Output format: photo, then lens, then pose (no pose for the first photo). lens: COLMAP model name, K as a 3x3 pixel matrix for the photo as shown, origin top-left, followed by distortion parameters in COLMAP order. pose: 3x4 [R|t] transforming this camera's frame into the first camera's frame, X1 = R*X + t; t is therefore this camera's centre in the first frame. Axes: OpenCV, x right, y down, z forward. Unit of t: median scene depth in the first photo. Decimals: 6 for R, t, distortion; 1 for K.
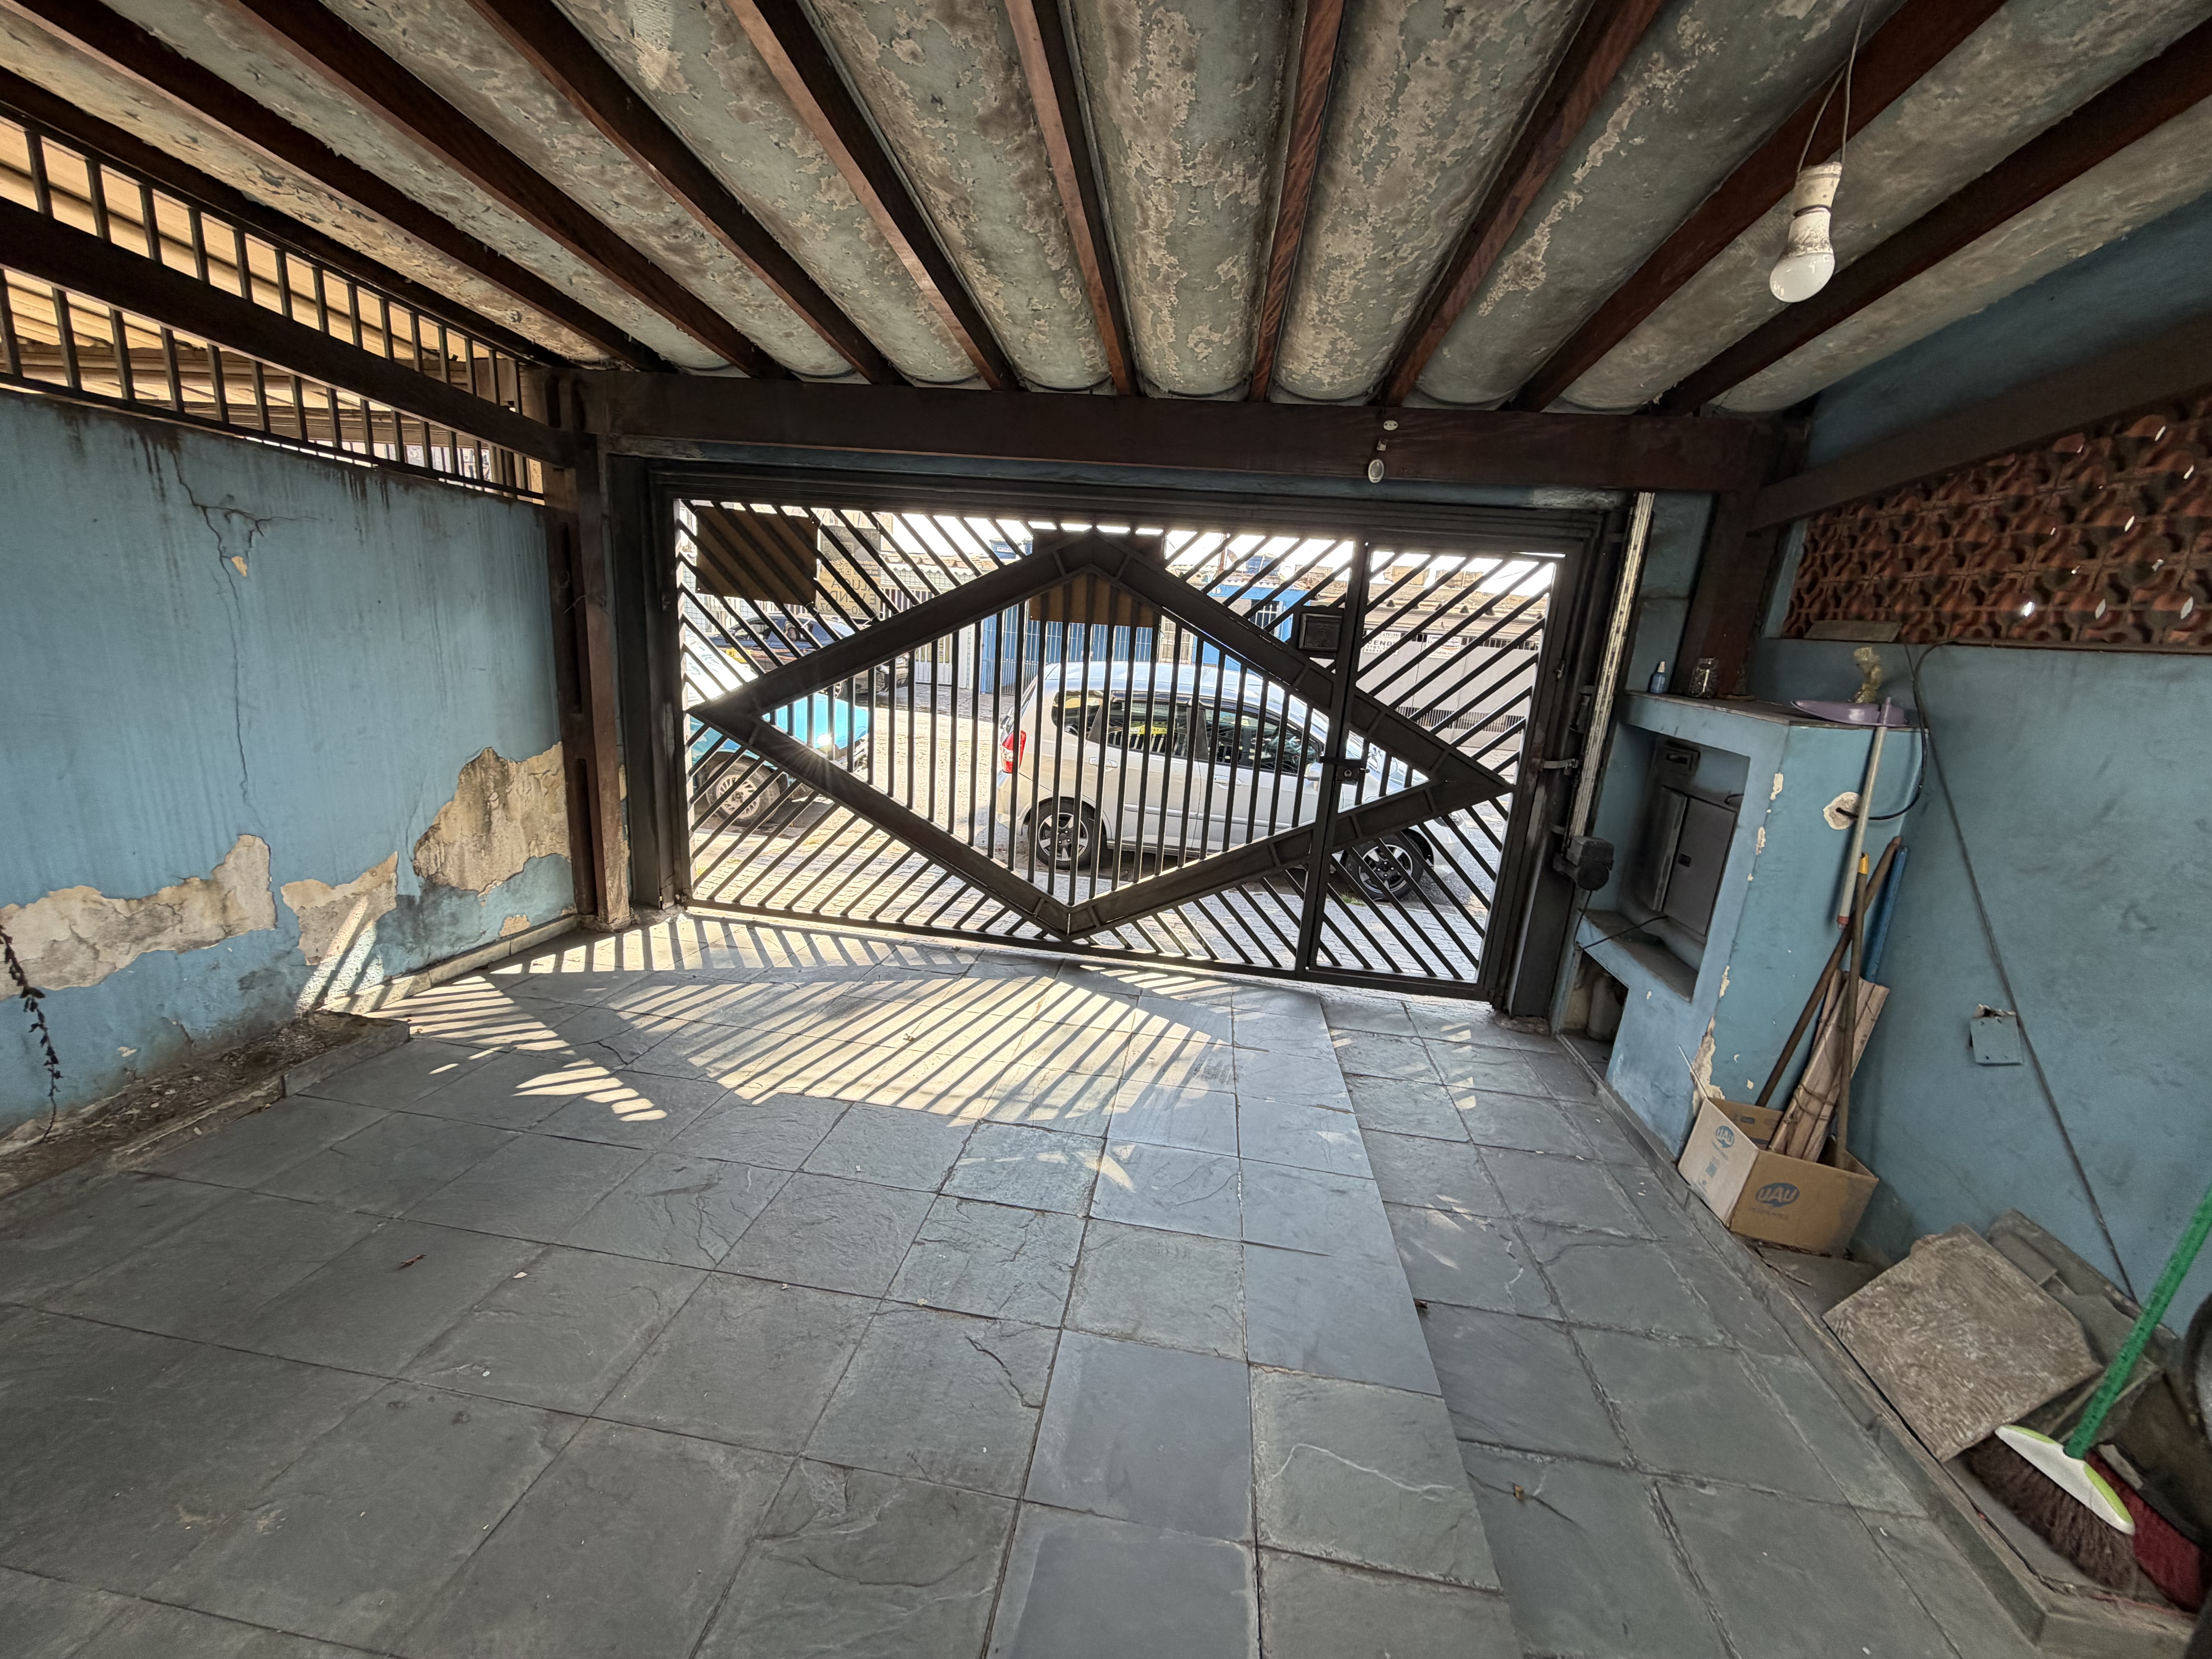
lens RADIAL K [[883.4, 0, 1098.5], [0, 883.4, 828.0], [0, 0, 1]] dist [-0.000389, -0.000160]
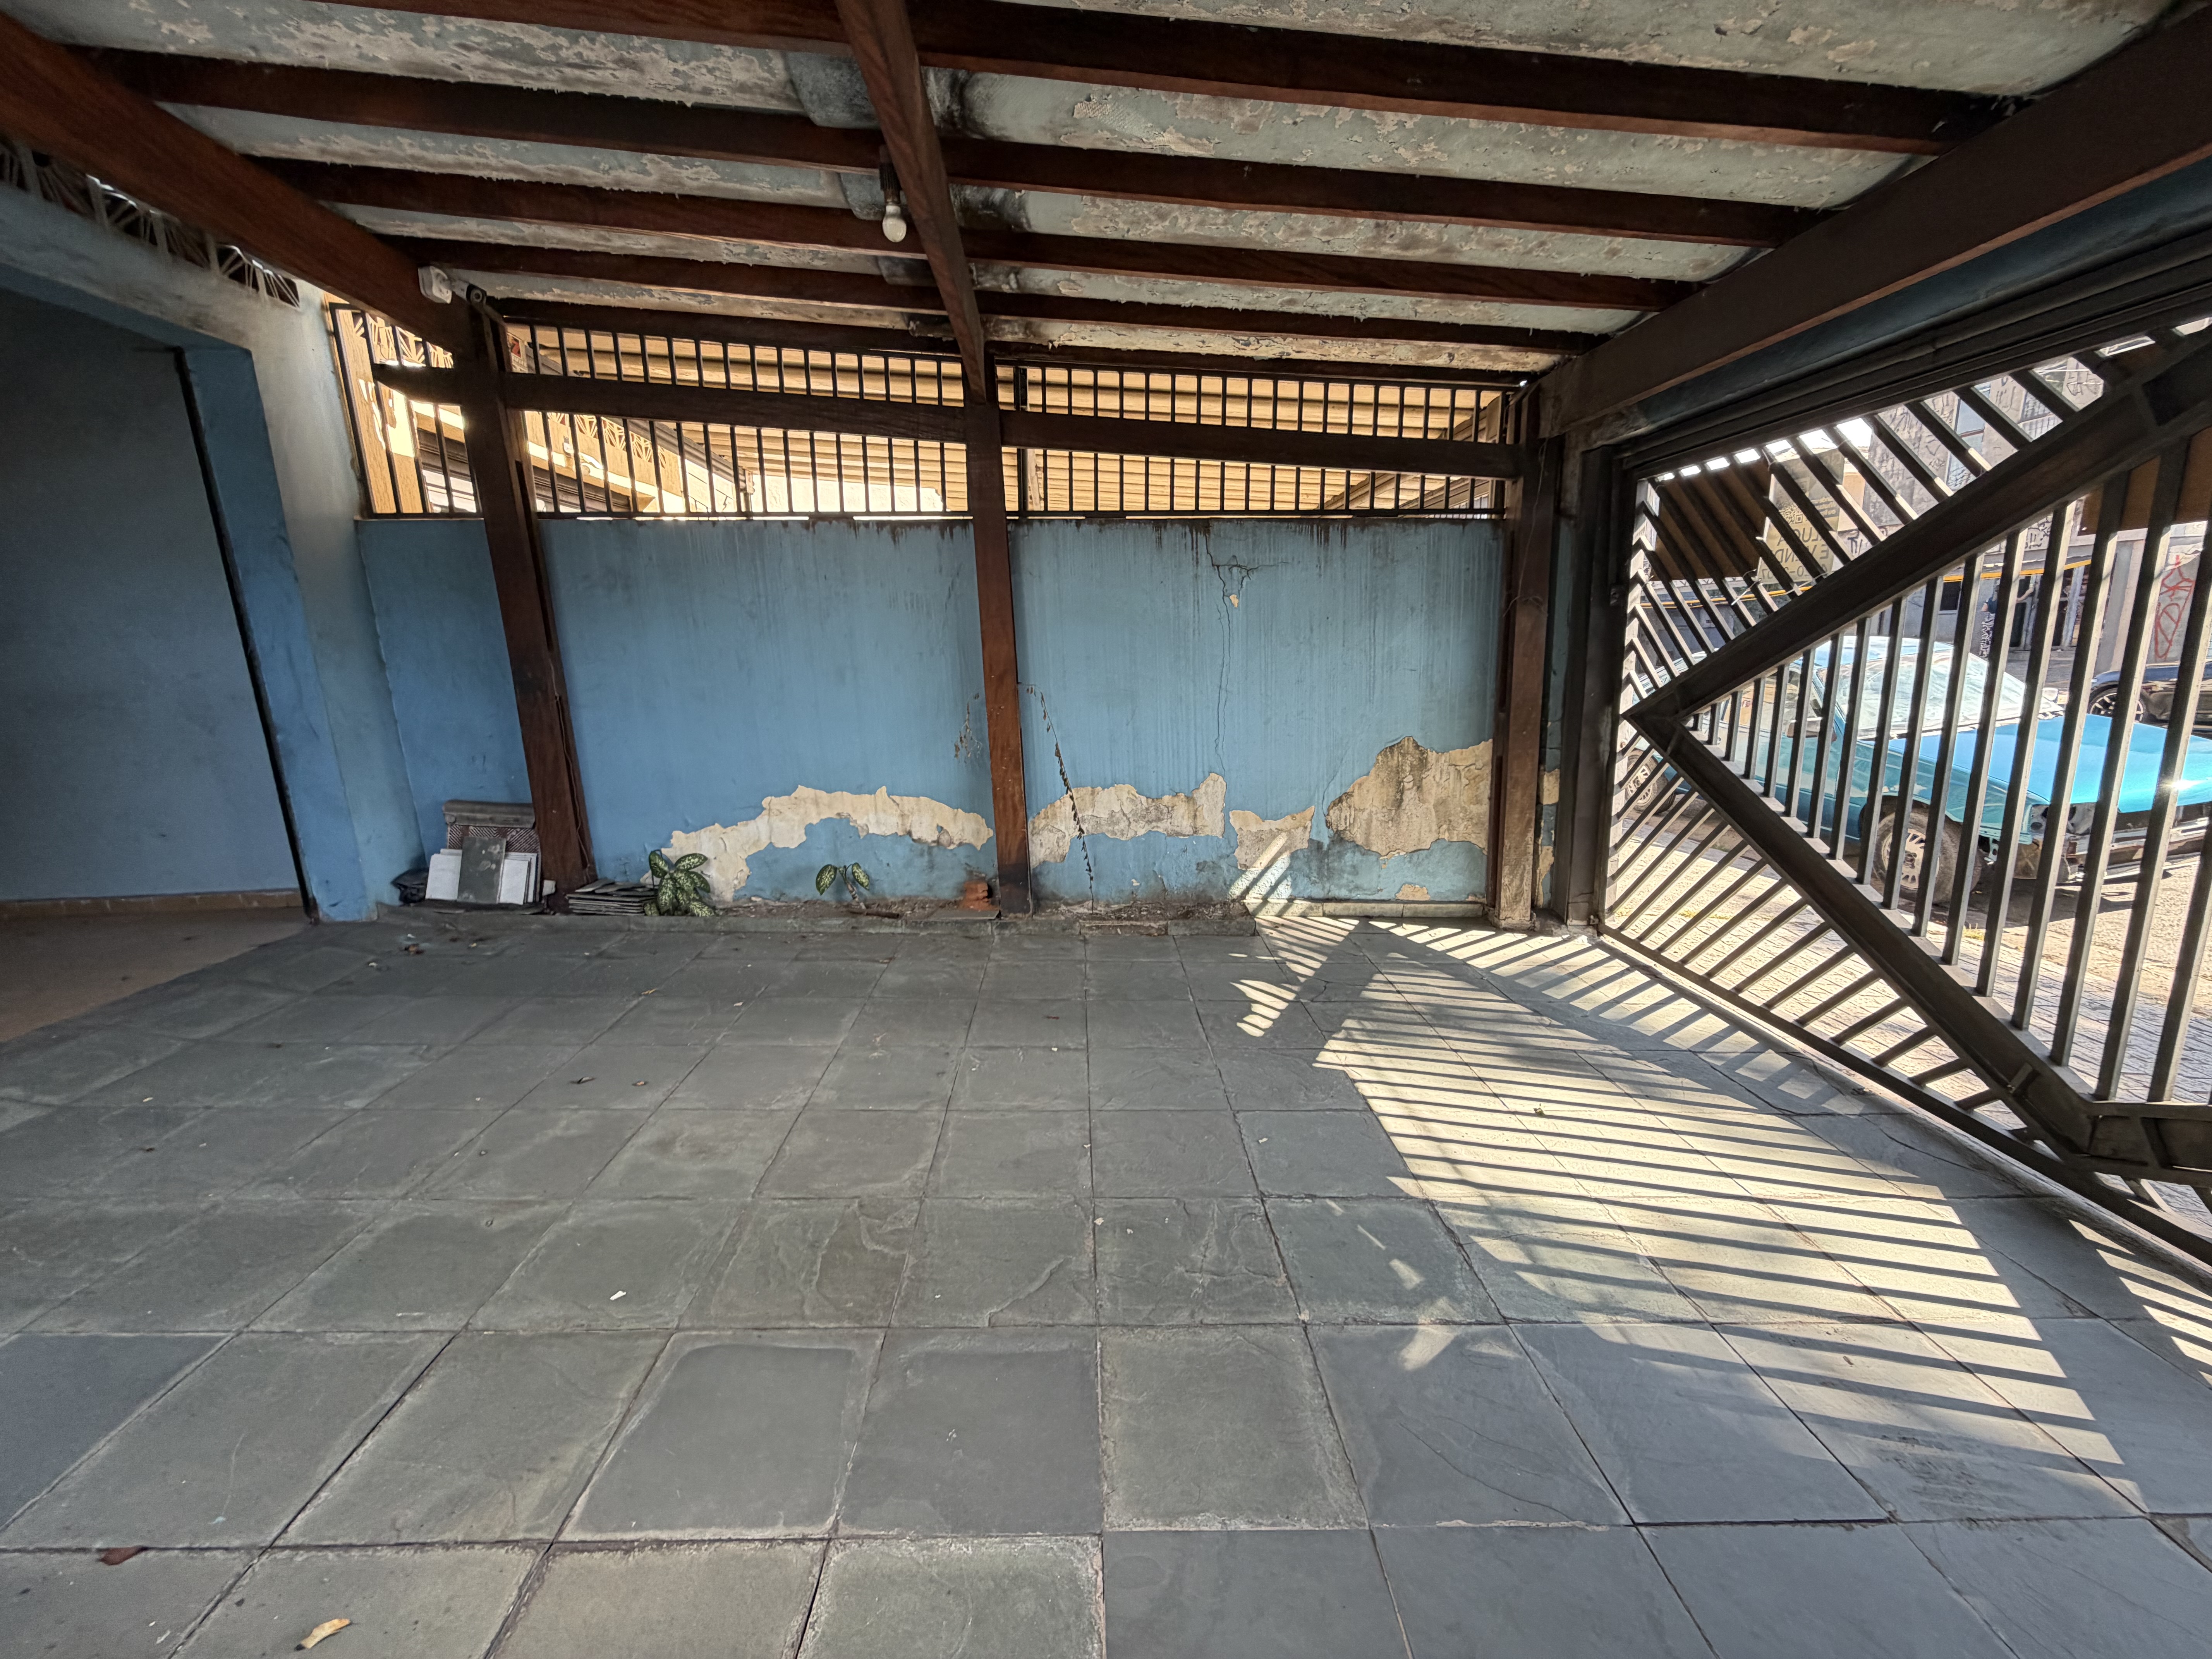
lens RADIAL K [[883.4, 0, 1105.7], [0, 883.4, 830.2], [0, 0, 1]] dist [-0.000389, -0.000160]
pose [[0.162978, 0.125309, -0.978640, 0.431240], [-0.188463, 0.977592, 0.093789, -0.003185], [0.968463, 0.169152, 0.182942, 0.428050]]
